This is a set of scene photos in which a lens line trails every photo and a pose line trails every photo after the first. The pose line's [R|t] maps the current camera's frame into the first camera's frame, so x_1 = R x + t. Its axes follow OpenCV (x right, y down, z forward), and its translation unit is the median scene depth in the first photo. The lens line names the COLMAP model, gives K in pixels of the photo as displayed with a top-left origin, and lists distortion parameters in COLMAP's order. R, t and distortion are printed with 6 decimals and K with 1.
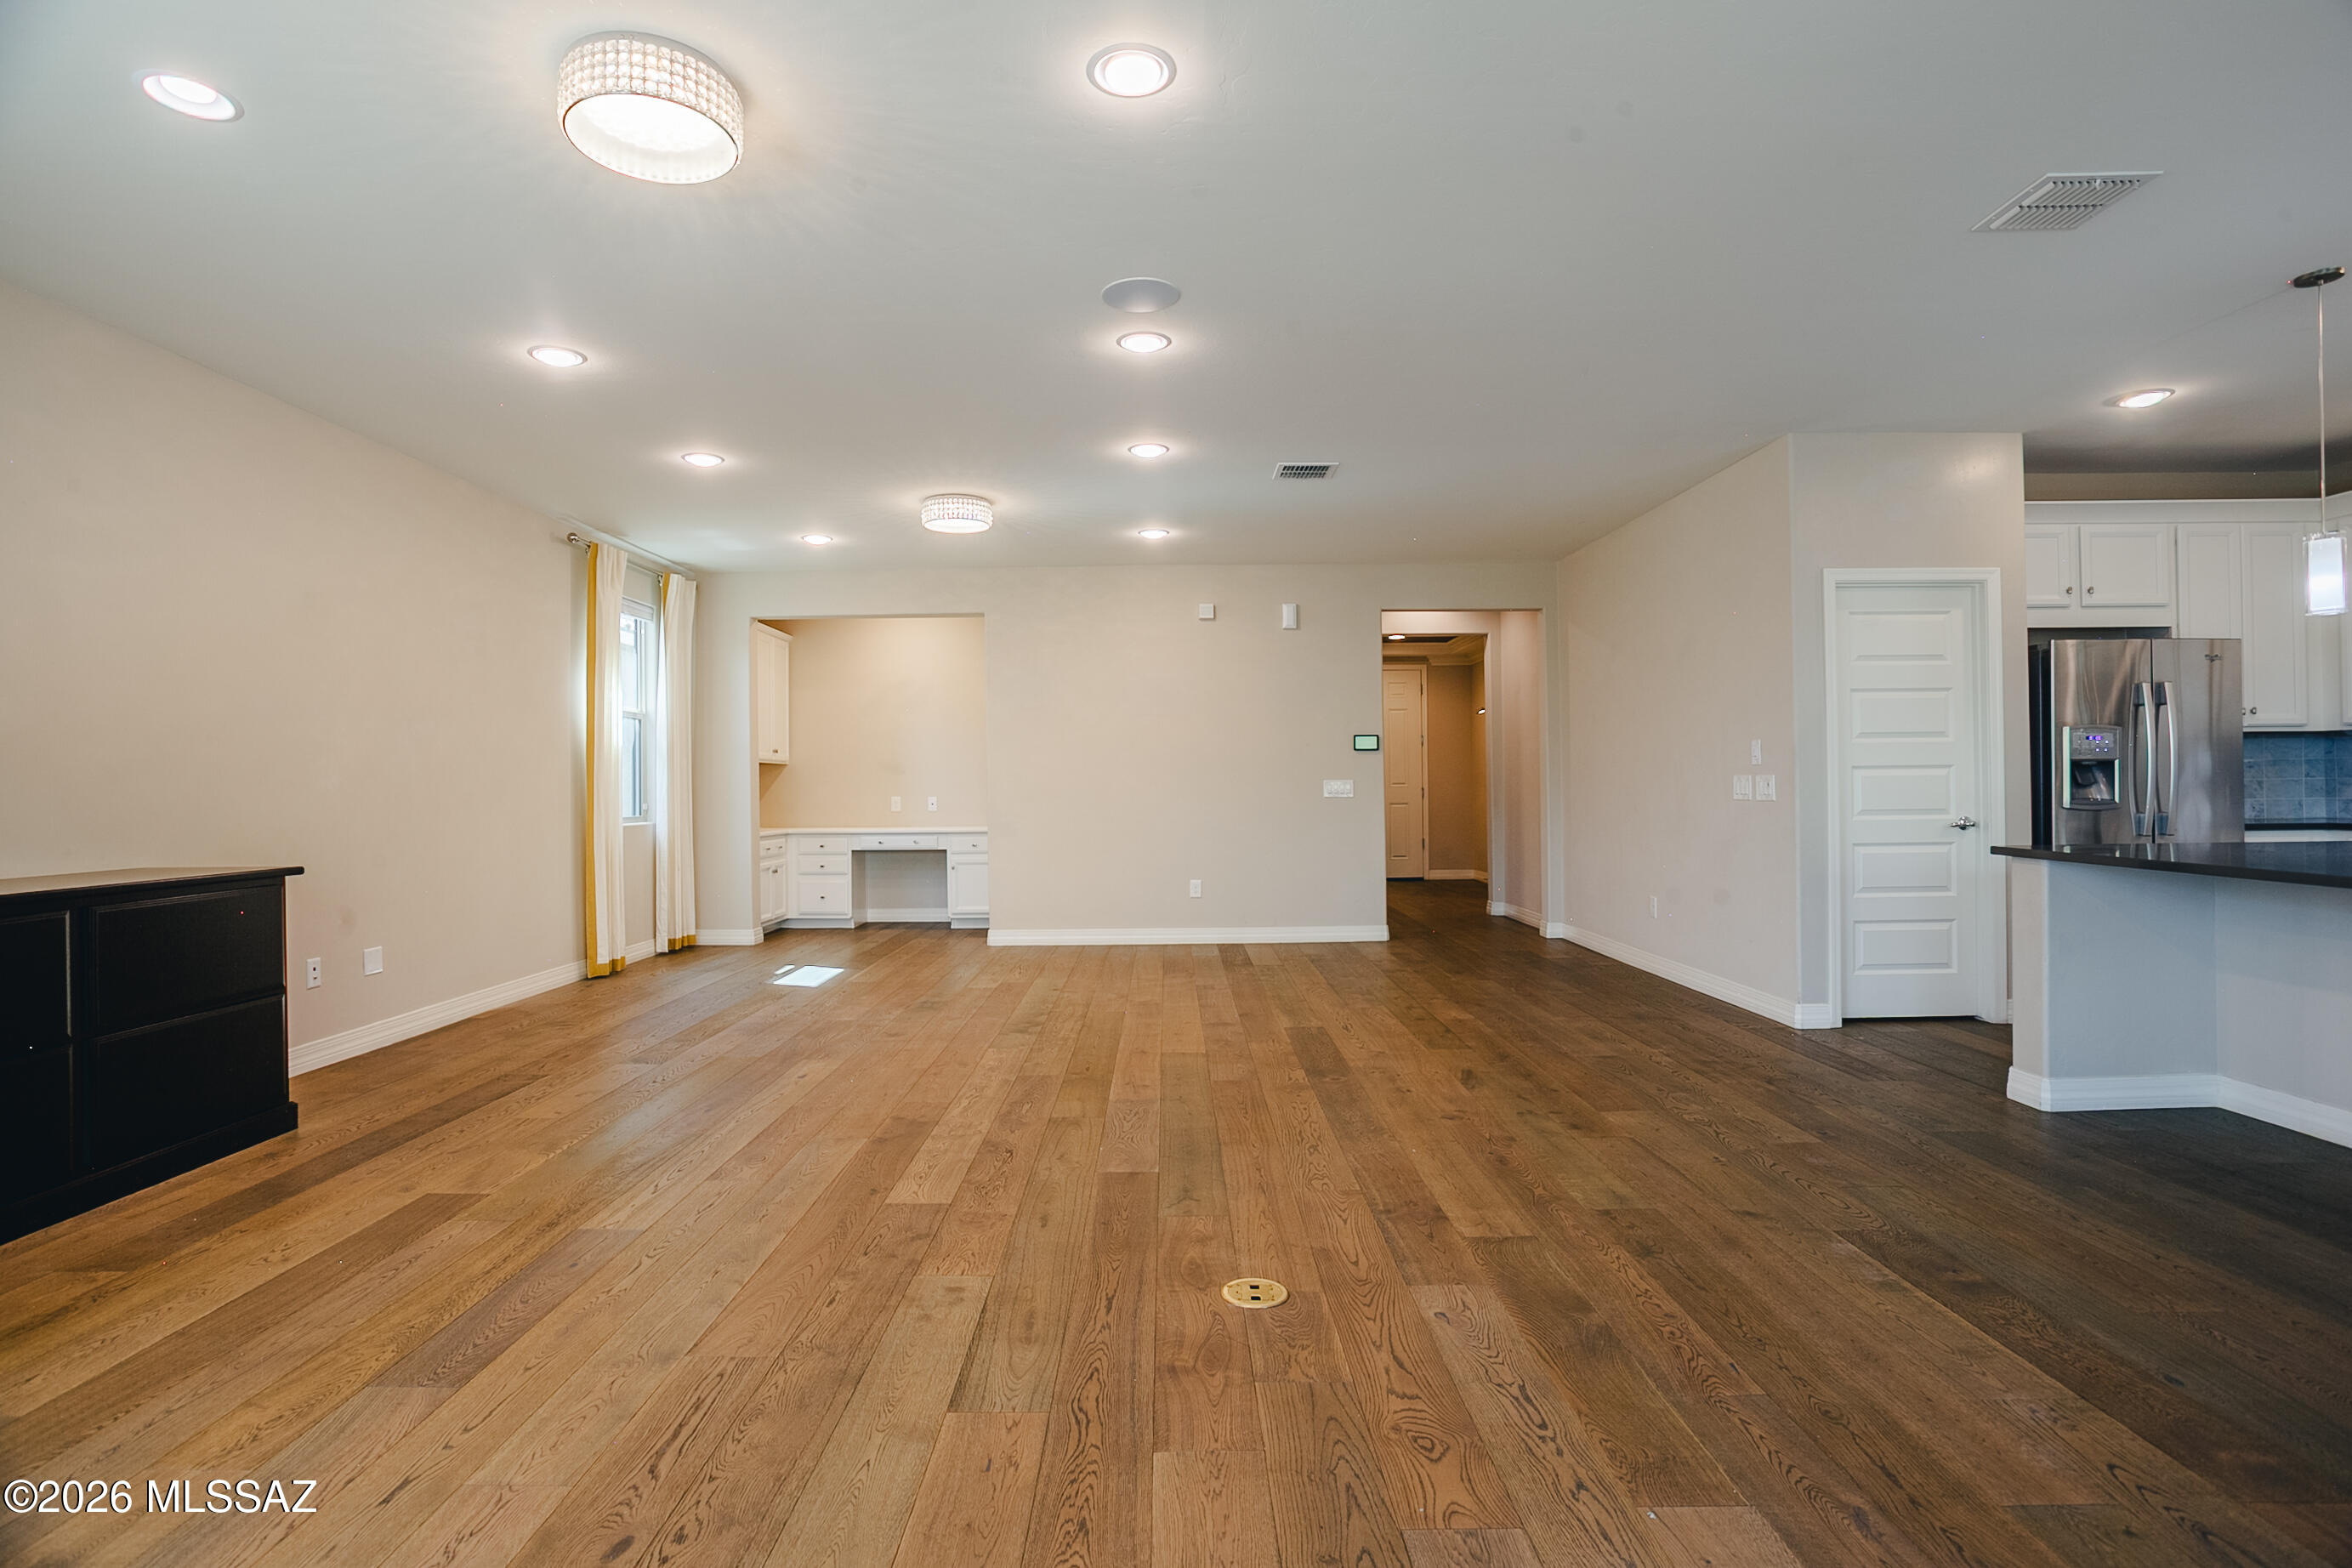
lens RADIAL K [[1151.5, 0, 1156.4], [0, 1151.5, 774.2], [0, 0, 1]] dist [-0.063453, 0.029499]
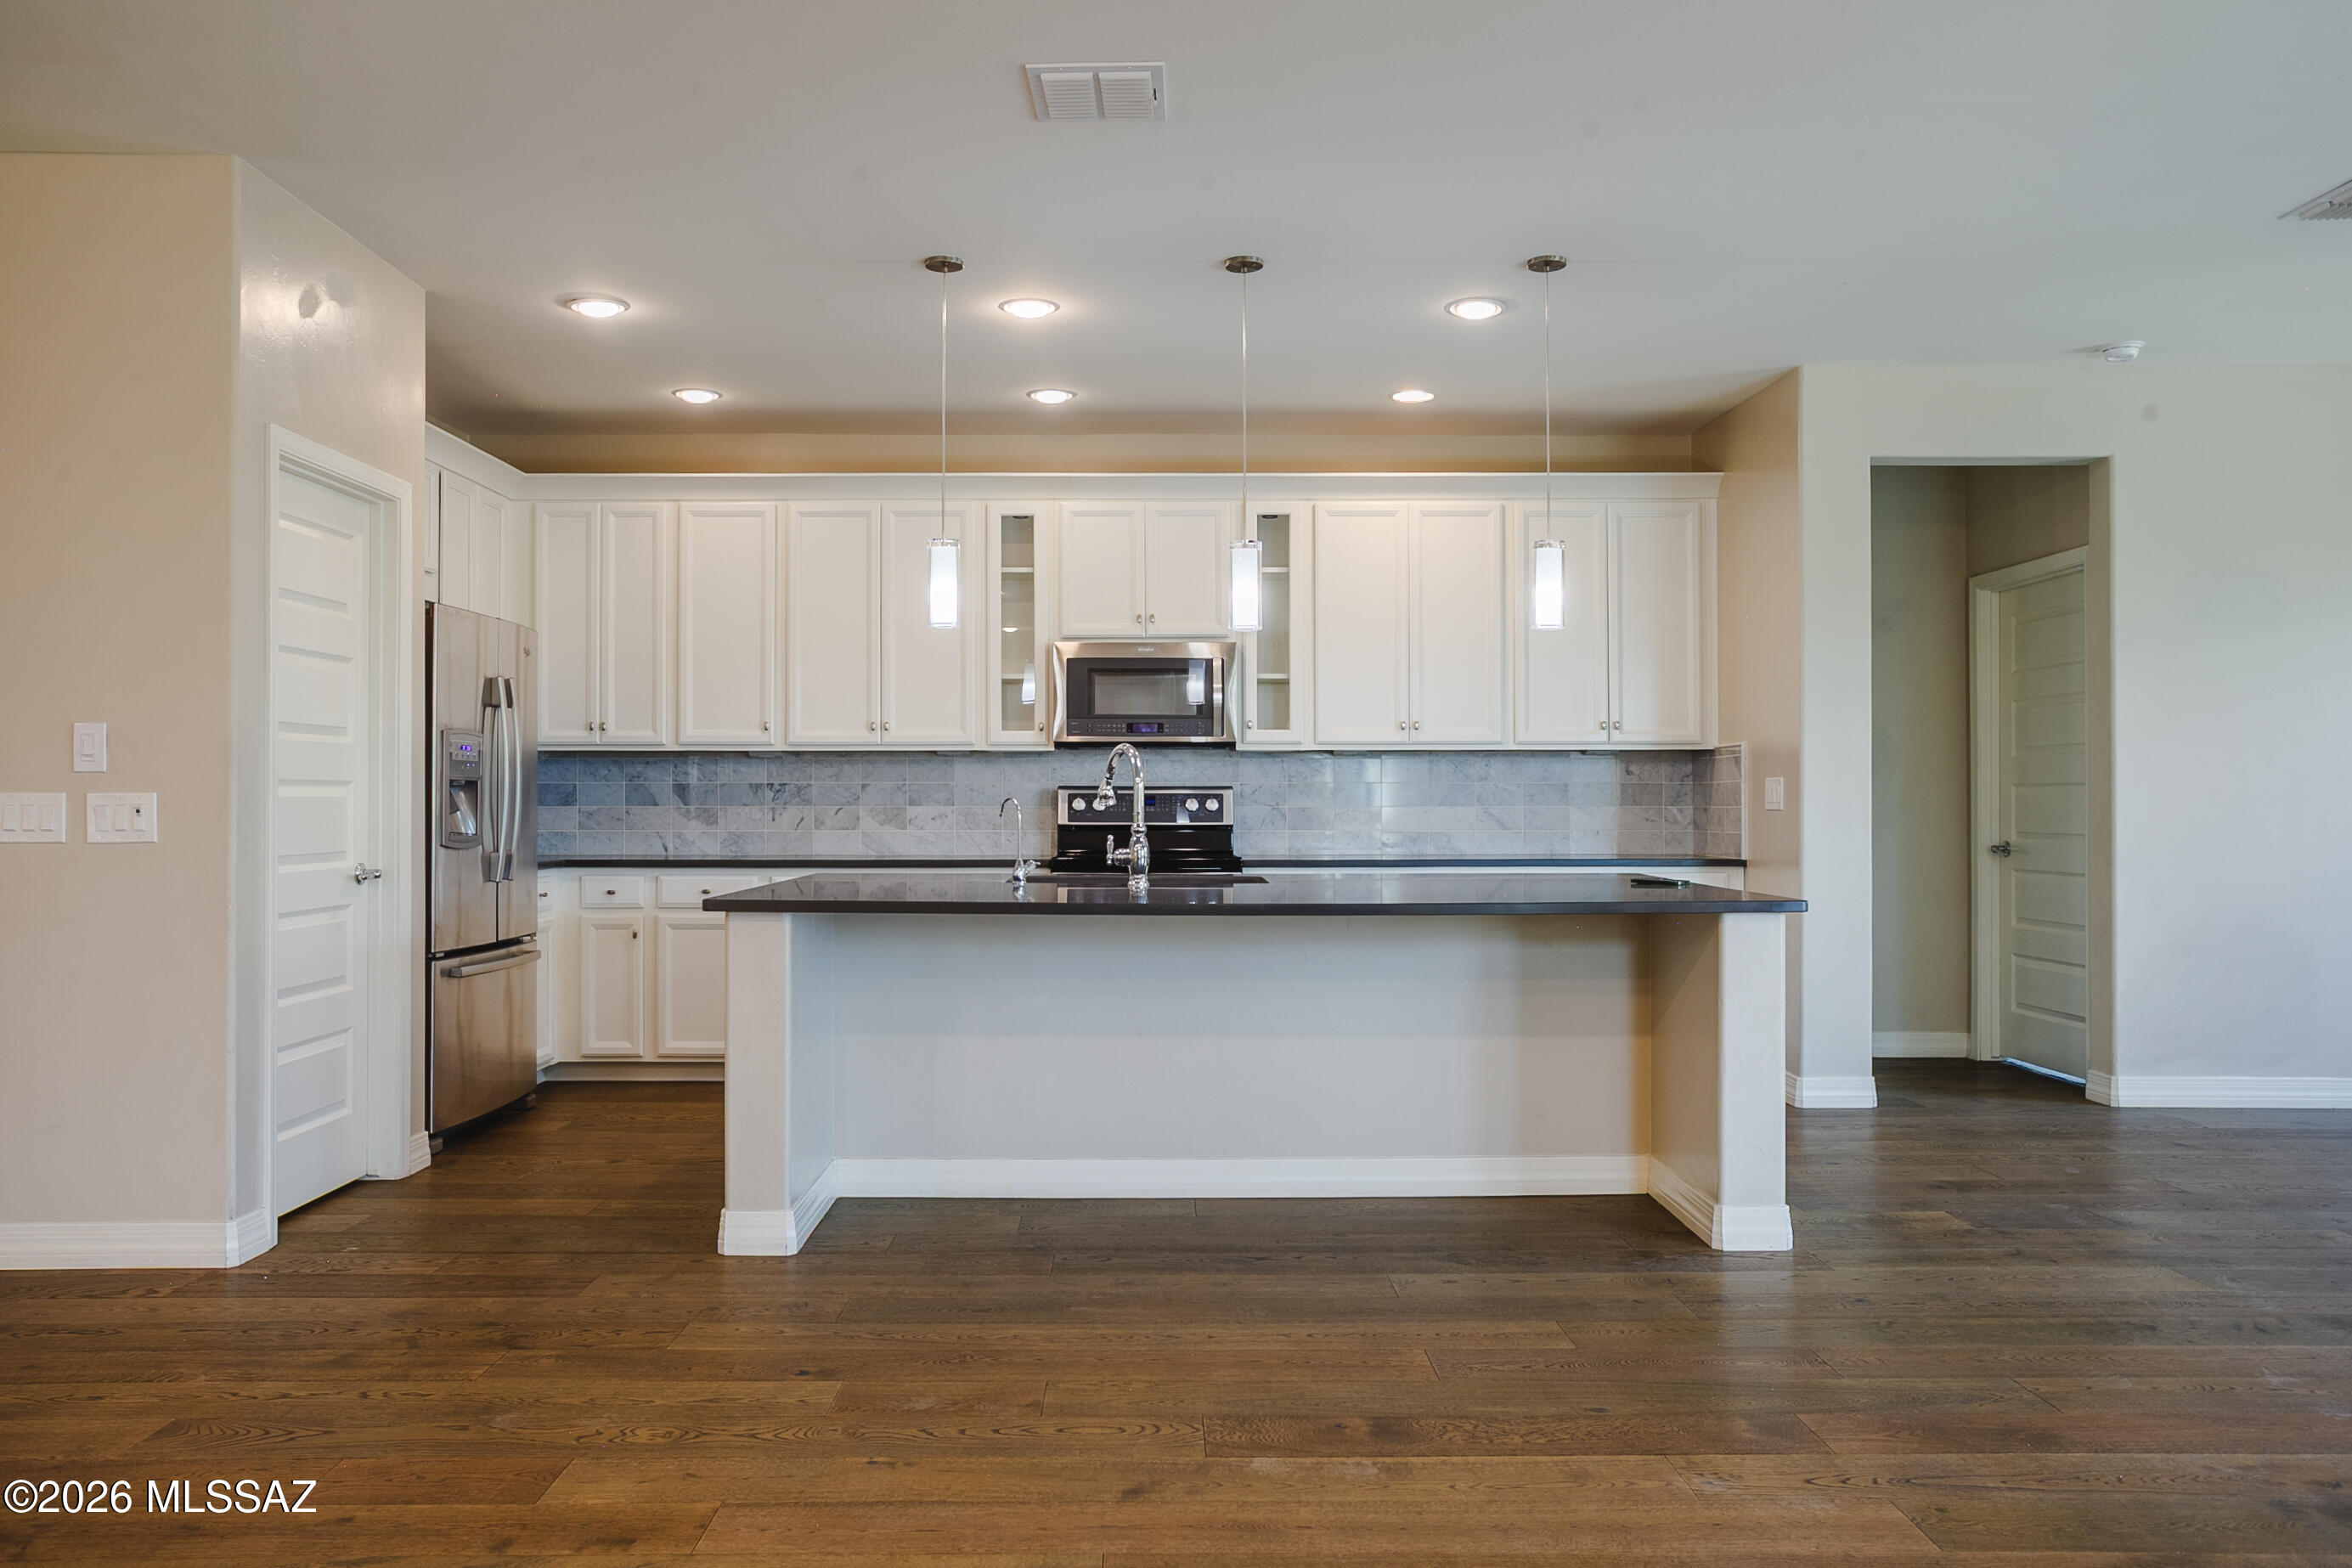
lens RADIAL K [[1679.3, 0, 1159.1], [0, 1679.3, 785.5], [0, 0, 1]] dist [-0.013910, 0.000119]
pose [[-0.010956, 0.019880, 0.999742, -0.233978], [-0.008293, 0.999766, -0.019971, 0.009323], [-0.999906, -0.008509, -0.010788, 0.569059]]
